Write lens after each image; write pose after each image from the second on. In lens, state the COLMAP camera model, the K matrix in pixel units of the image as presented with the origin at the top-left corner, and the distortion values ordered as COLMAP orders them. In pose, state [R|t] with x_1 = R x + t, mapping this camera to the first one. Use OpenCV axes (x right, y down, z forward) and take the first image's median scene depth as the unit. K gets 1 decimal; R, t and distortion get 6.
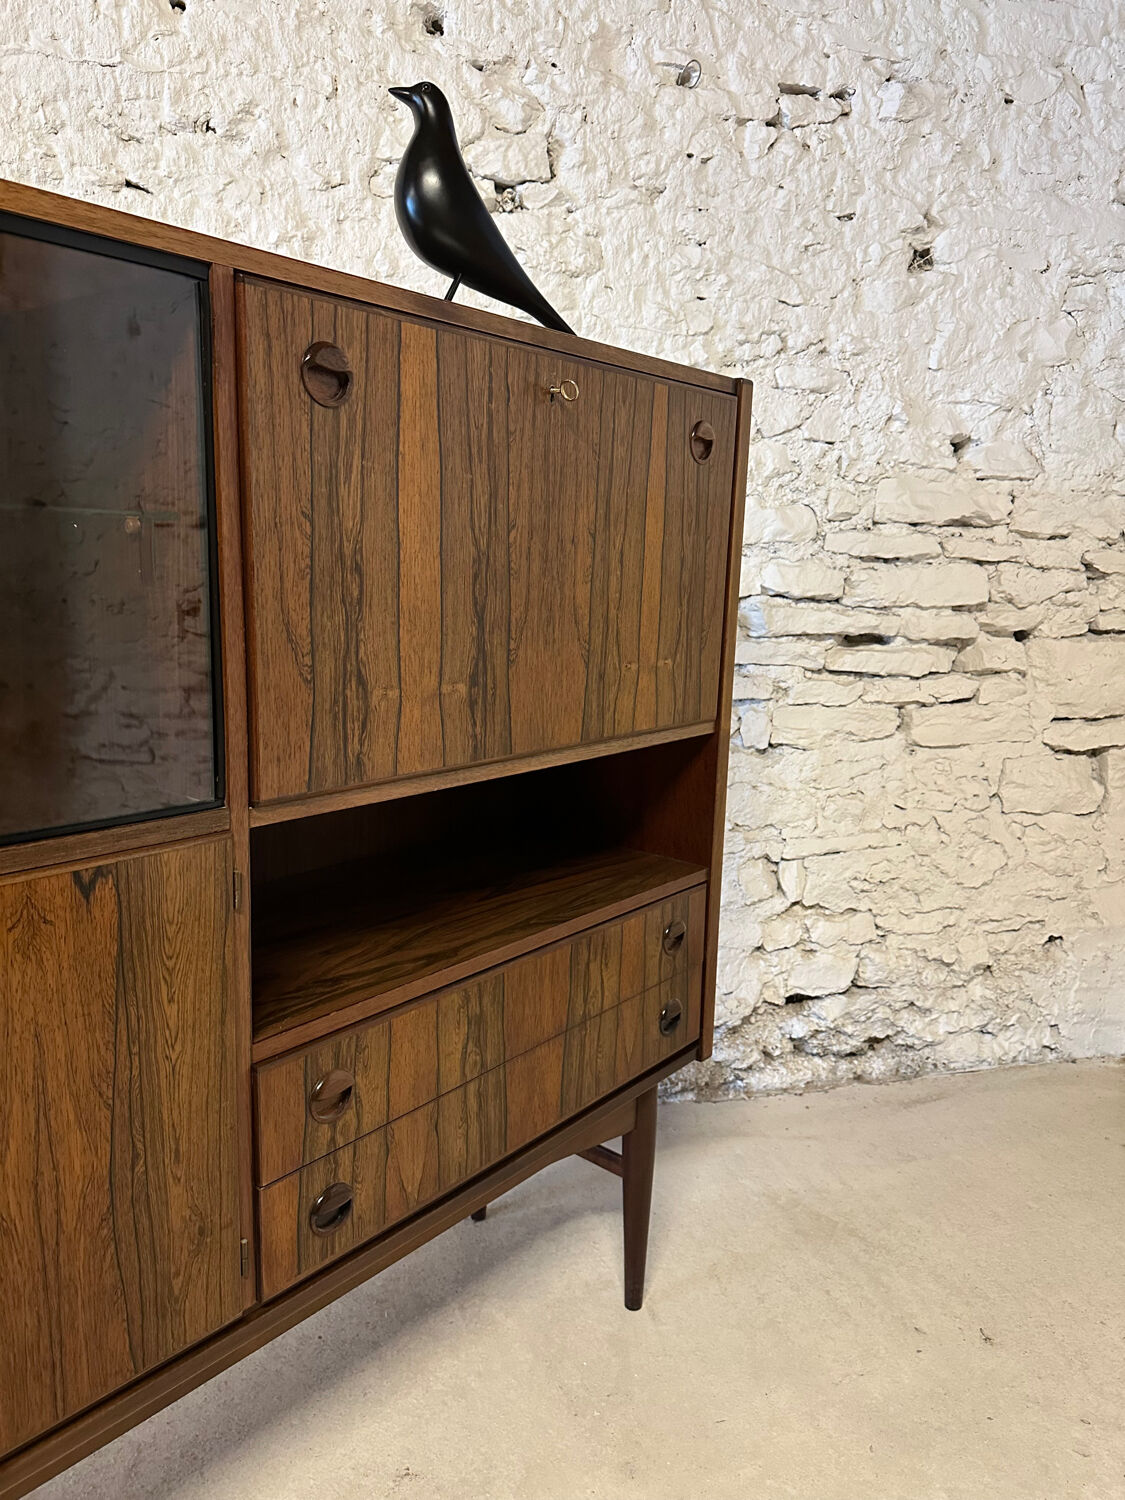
lens RADIAL K [[1059.7, 0, 566.0], [0, 1059.7, 748.8], [0, 0, 1]] dist [0.052481, -0.067725]
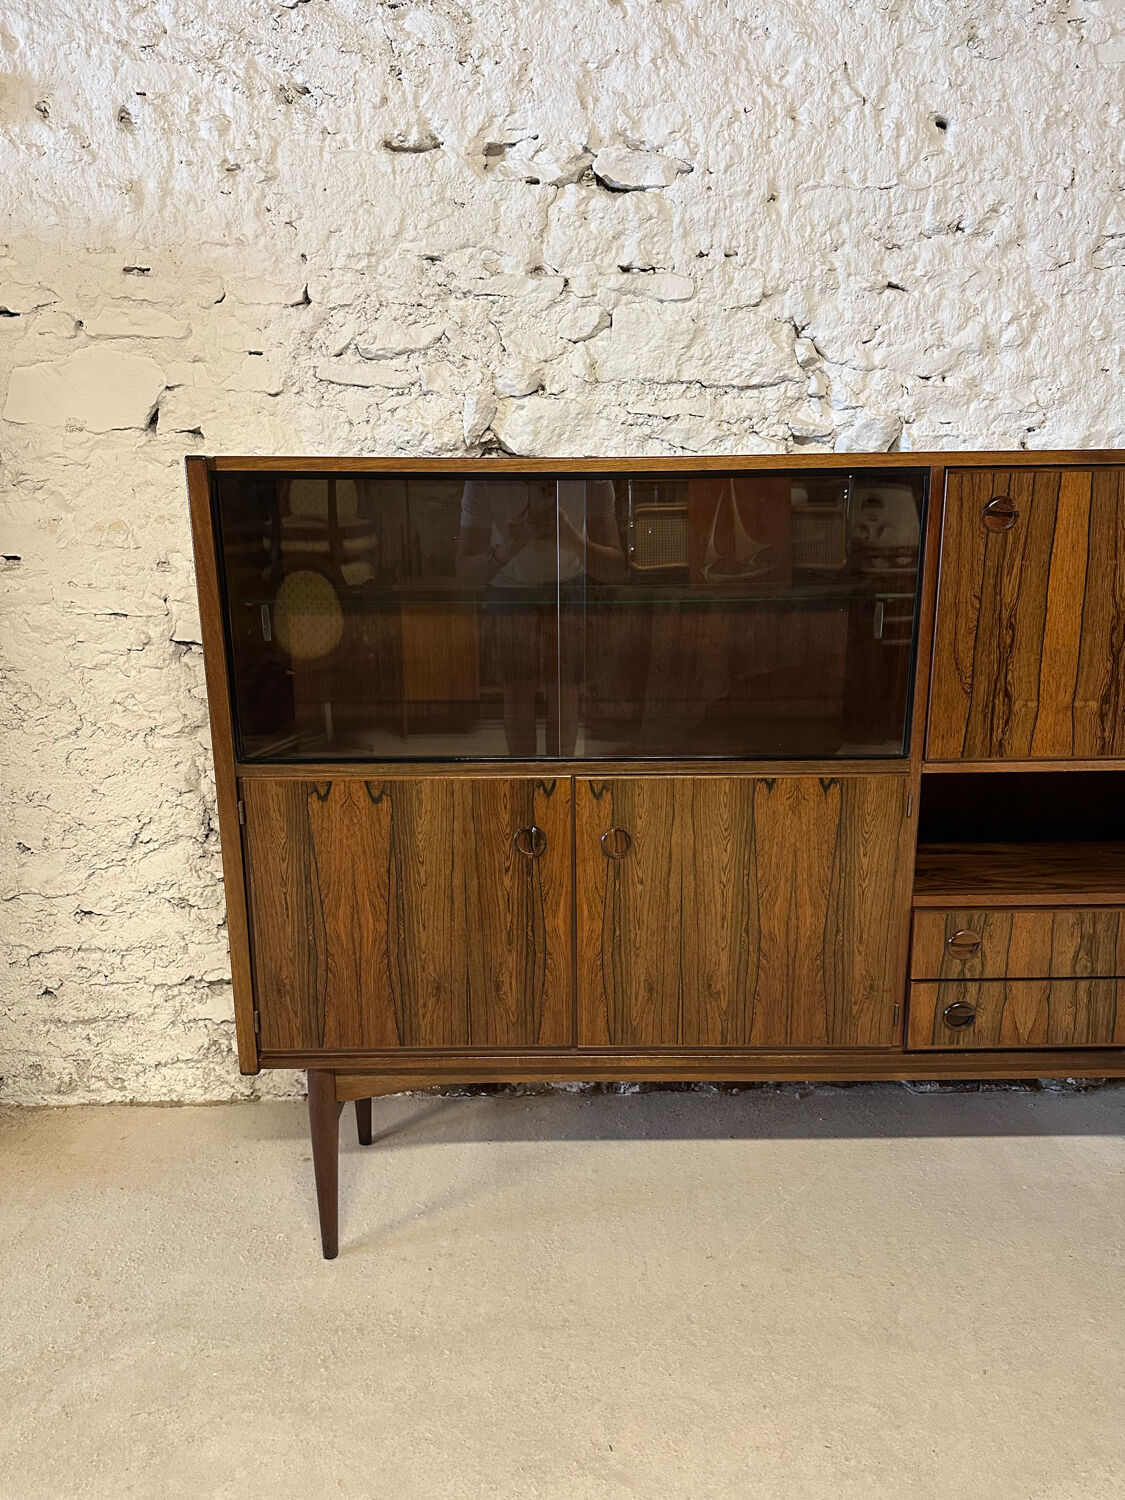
lens RADIAL K [[1059.7, 0, 549.3], [0, 1059.7, 741.5], [0, 0, 1]] dist [0.052481, -0.067725]
pose [[0.645048, 0.136518, -0.751848, 0.450875], [-0.106172, 0.990380, 0.088740, -0.048751], [0.756730, 0.022584, 0.653337, -0.449085]]
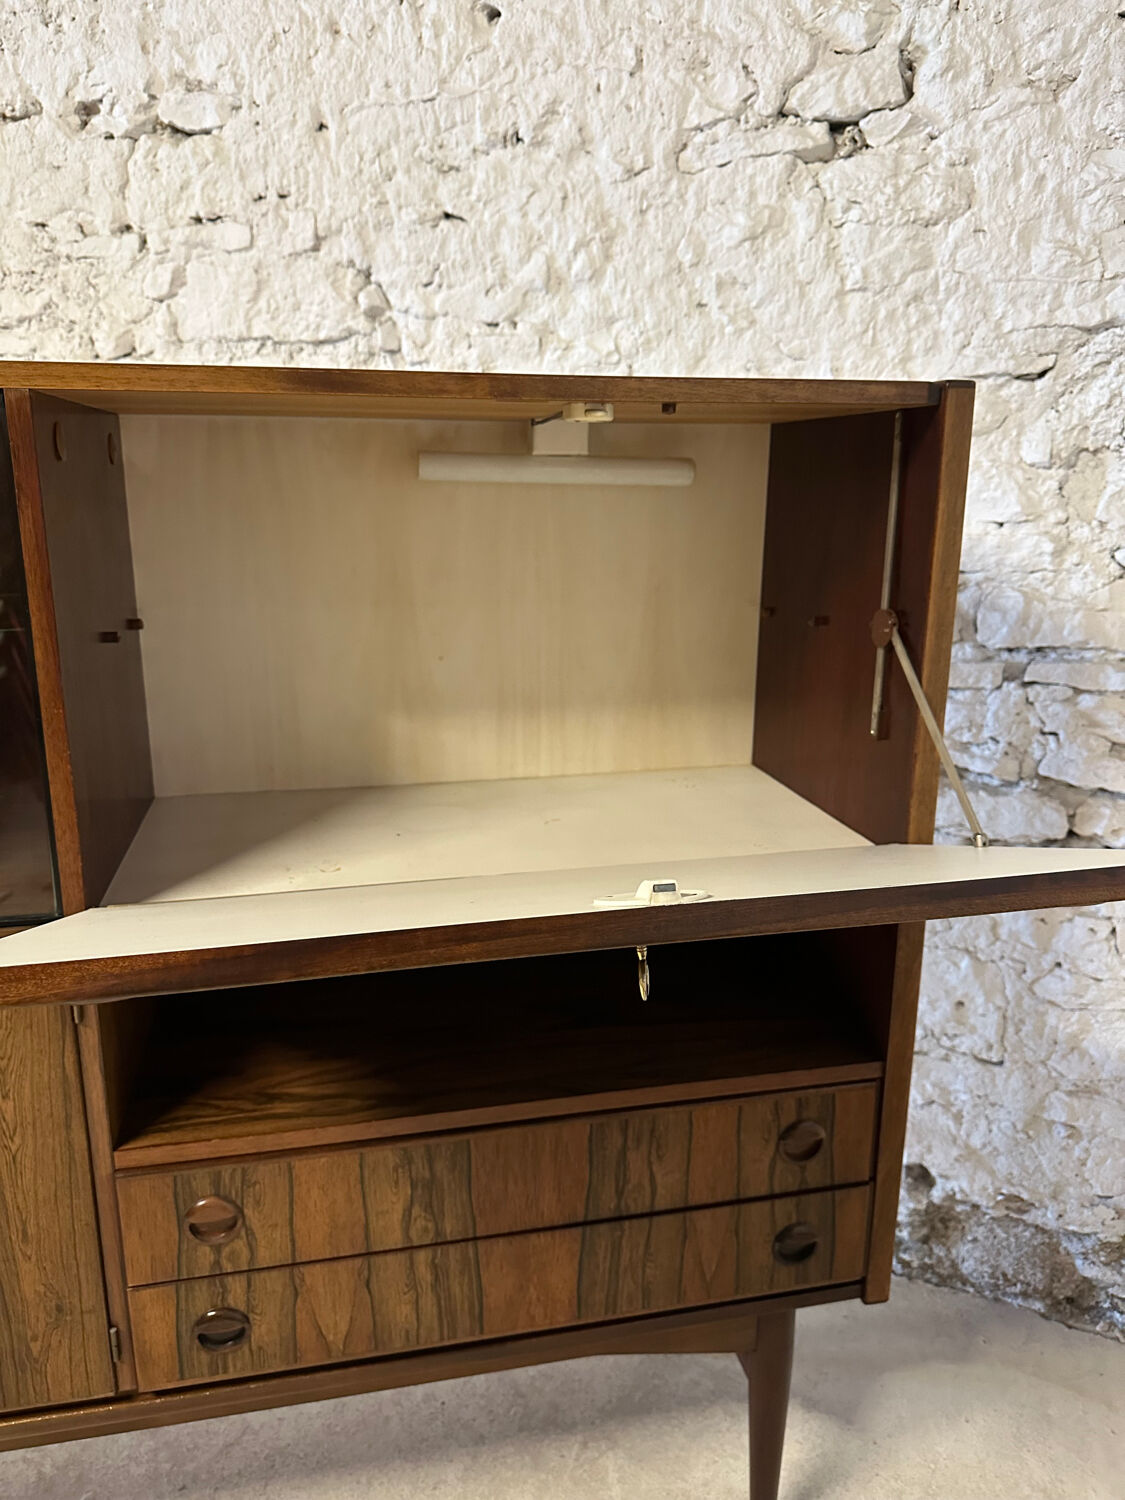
lens RADIAL K [[1059.7, 0, 554.5], [0, 1059.7, 744.7], [0, 0, 1]] dist [0.052481, -0.067725]
pose [[0.787447, 0.123310, -0.603922, 0.442904], [-0.092500, 0.992330, 0.082007, -0.167689], [0.609402, -0.008713, 0.792813, 0.343873]]
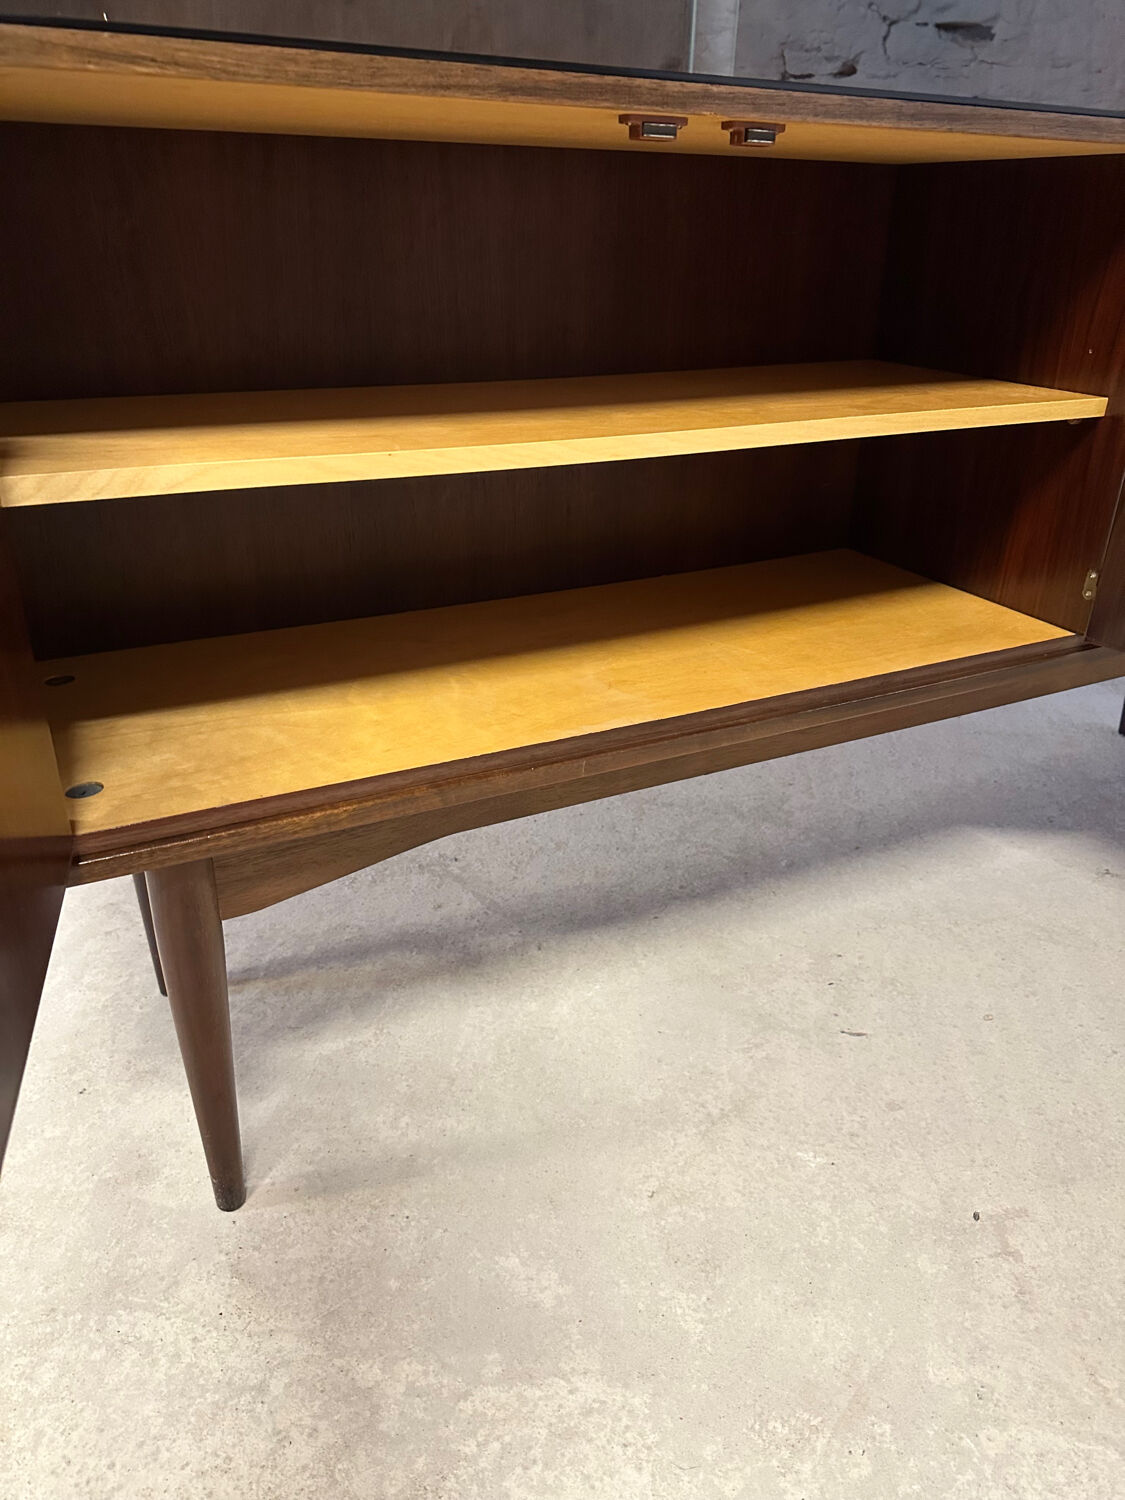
lens RADIAL K [[1059.7, 0, 556.4], [0, 1059.7, 739.0], [0, 0, 1]] dist [0.052481, -0.067725]
pose [[0.918408, 0.156950, -0.363171, -0.303397], [-0.056906, 0.960806, 0.271318, 0.271008], [0.391520, -0.228514, 0.891344, -0.218122]]
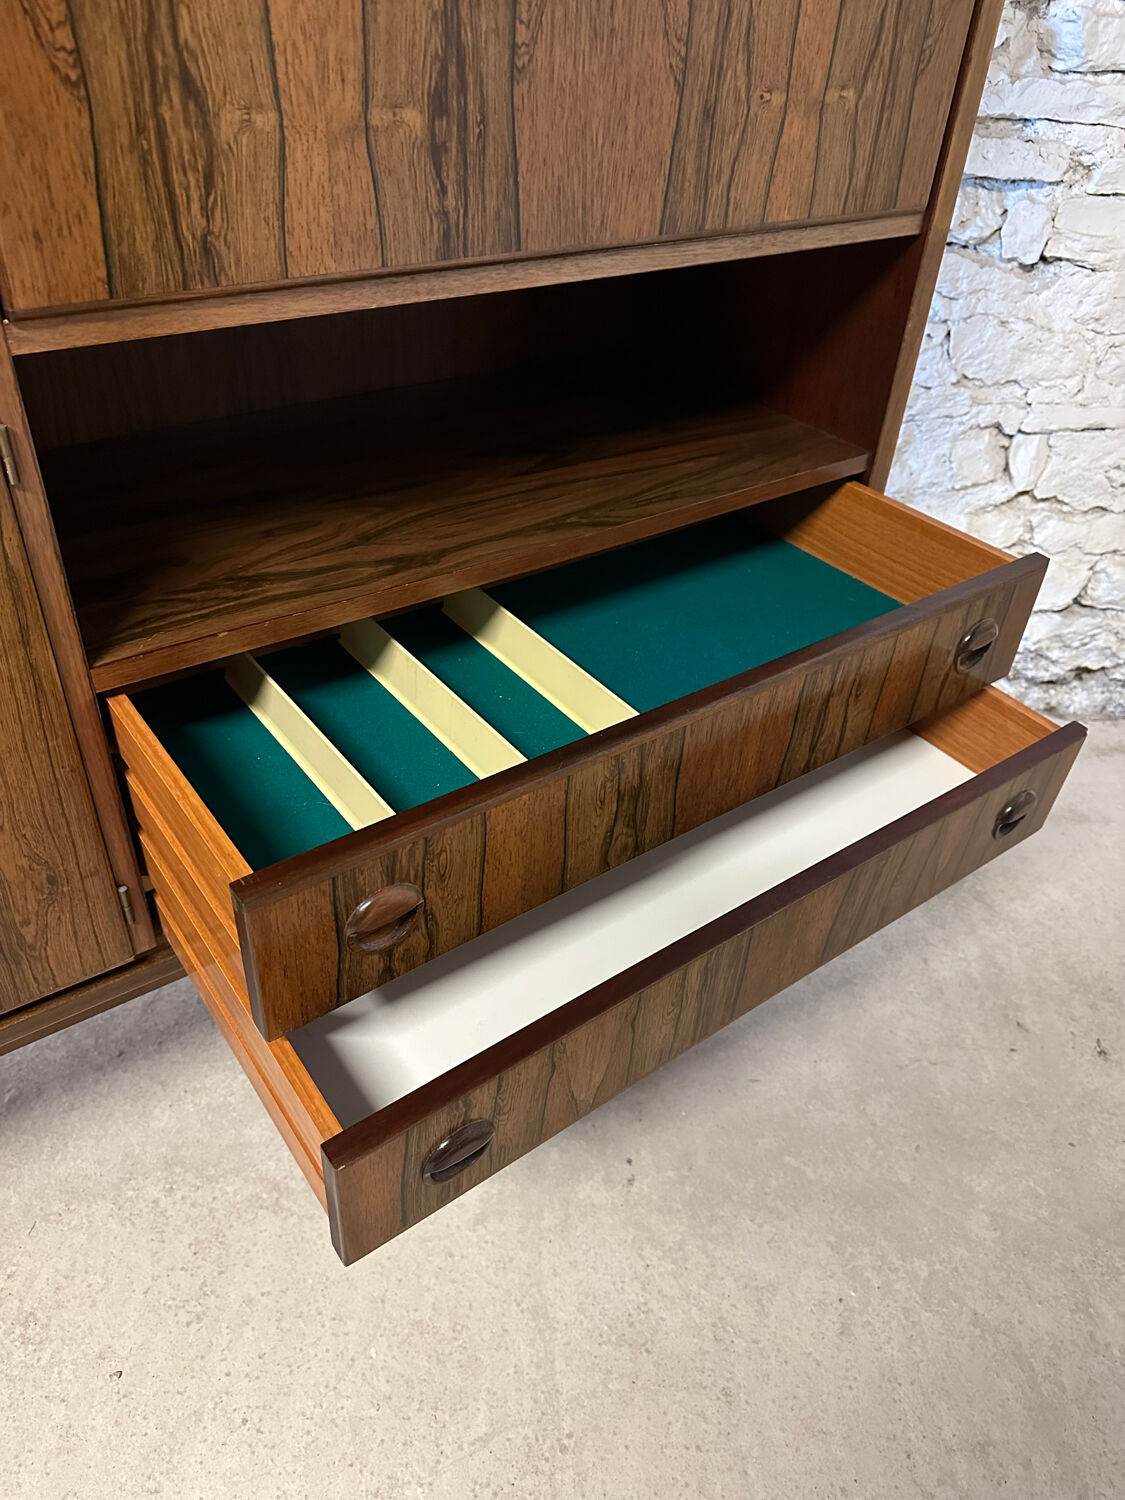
lens RADIAL K [[1059.7, 0, 565.4], [0, 1059.7, 753.8], [0, 0, 1]] dist [0.052481, -0.067725]
pose [[0.970027, 0.160780, -0.182200, 0.118796], [-0.064030, 0.892429, 0.446620, -0.012150], [0.234408, -0.421568, 0.875976, 0.313704]]
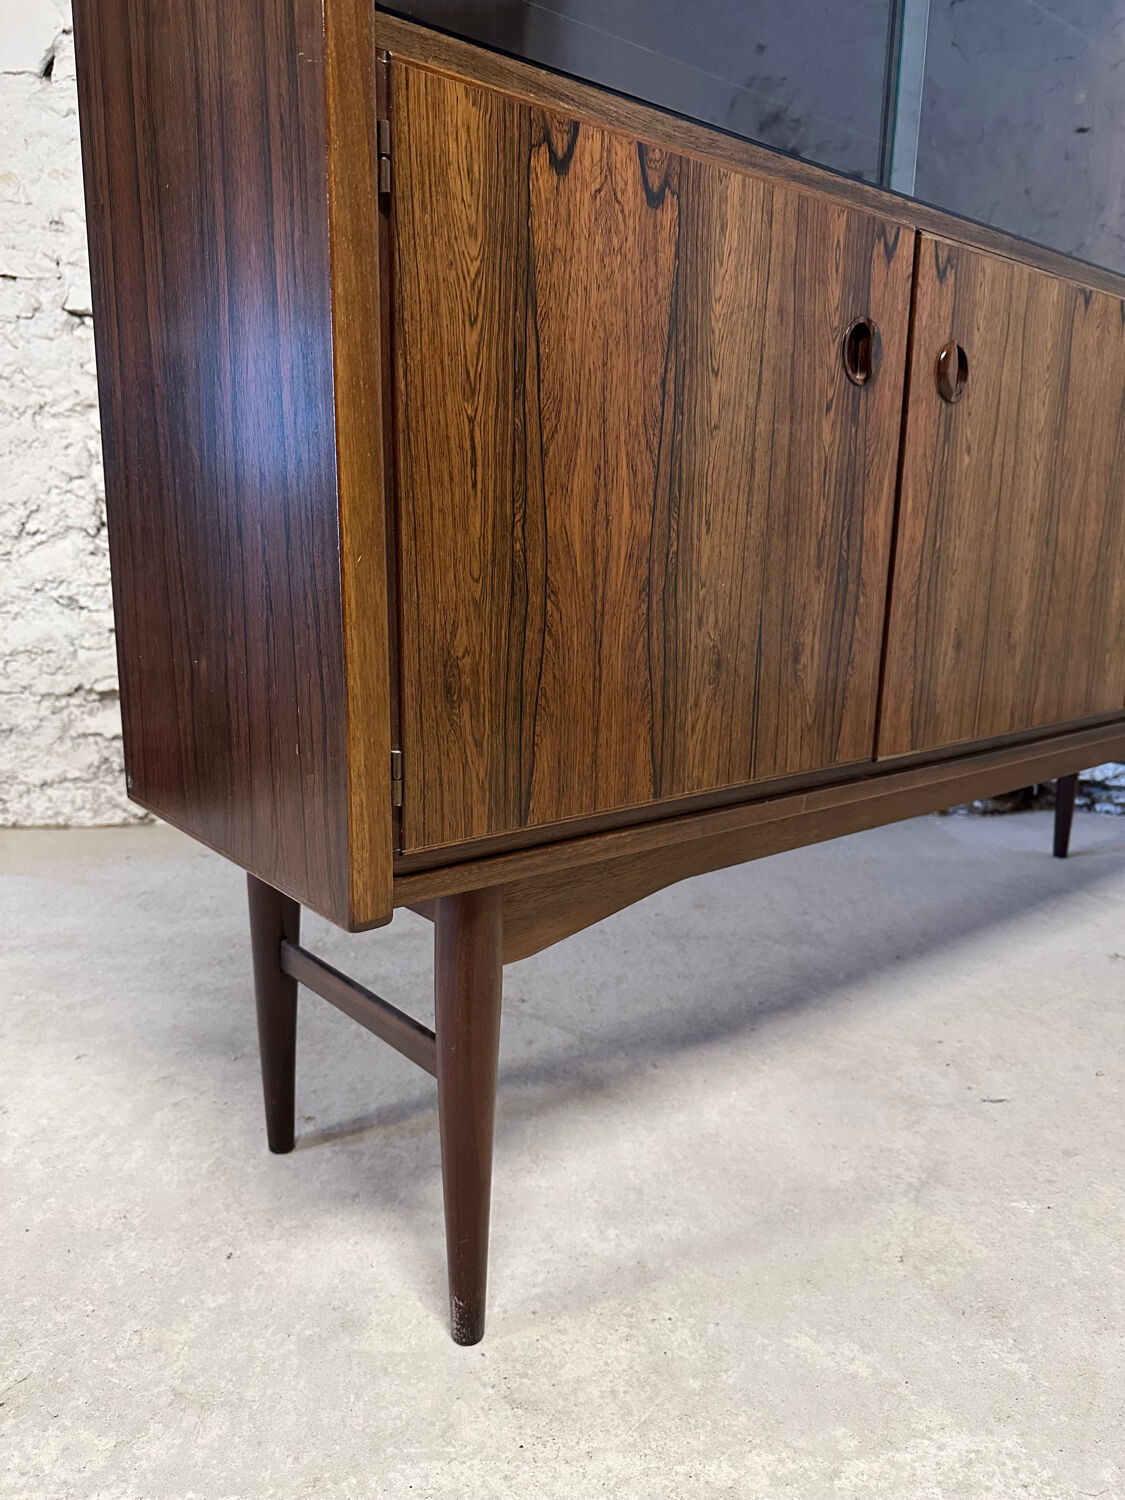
lens RADIAL K [[1059.7, 0, 562.8], [0, 1059.7, 753.4], [0, 0, 1]] dist [0.052481, -0.067725]
pose [[0.983045, 0.024697, -0.181695, -0.572208], [-0.019465, 0.999345, 0.030521, 0.427380], [0.182330, -0.026467, 0.982881, -0.333000]]
